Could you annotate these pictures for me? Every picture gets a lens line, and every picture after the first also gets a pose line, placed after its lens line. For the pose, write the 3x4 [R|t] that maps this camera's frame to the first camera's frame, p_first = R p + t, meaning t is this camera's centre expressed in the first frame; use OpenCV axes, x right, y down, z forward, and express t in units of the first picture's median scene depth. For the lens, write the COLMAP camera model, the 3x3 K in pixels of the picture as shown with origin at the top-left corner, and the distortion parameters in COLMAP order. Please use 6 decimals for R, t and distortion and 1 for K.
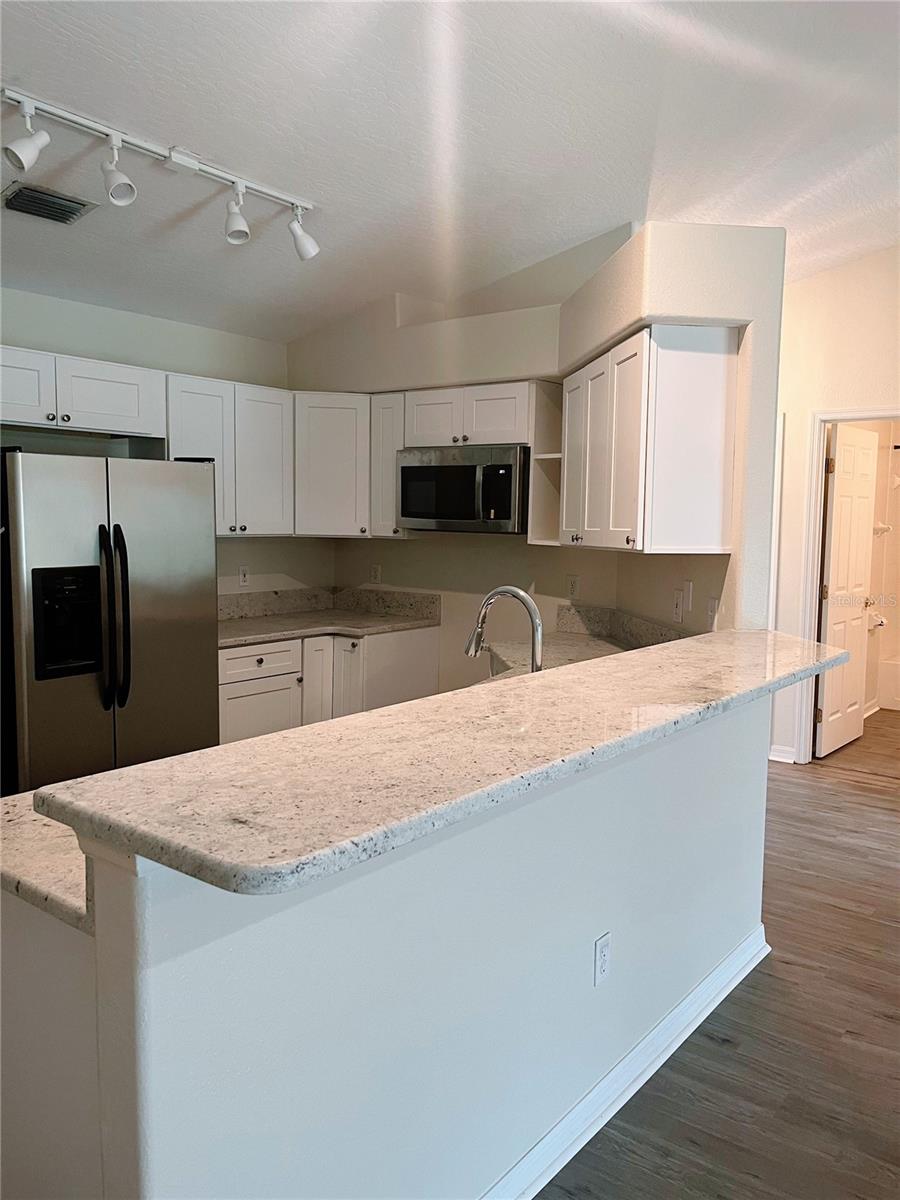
lens RADIAL K [[910.0, 0, 458.4], [0, 910.0, 598.3], [0, 0, 1]] dist [0.003167, -0.000442]
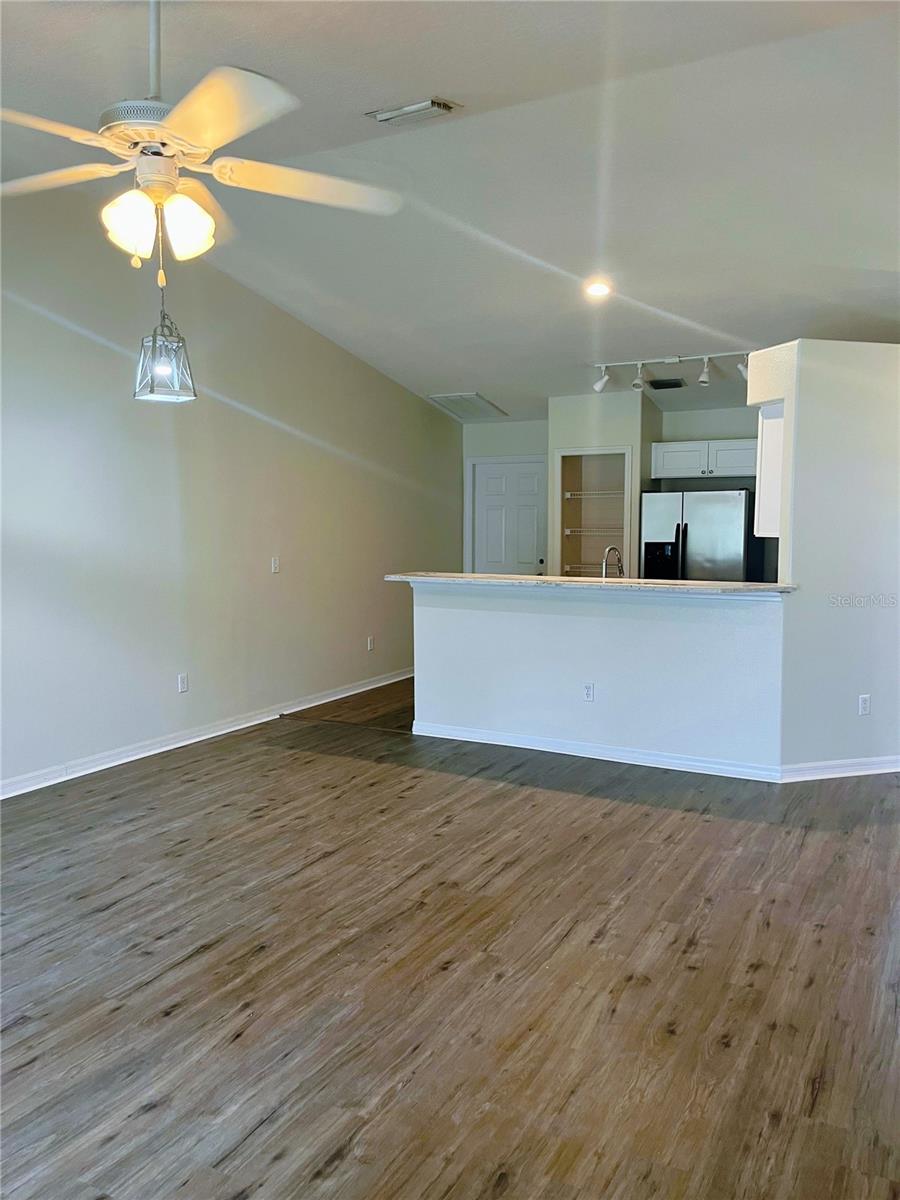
lens RADIAL K [[910.0, 0, 458.4], [0, 910.0, 598.3], [0, 0, 1]] dist [0.003167, -0.000442]
pose [[0.157742, 0.070500, -0.984961, 1.672061], [-0.081542, 0.994972, 0.058157, 0.013815], [0.984108, 0.071141, 0.162697, 0.143251]]
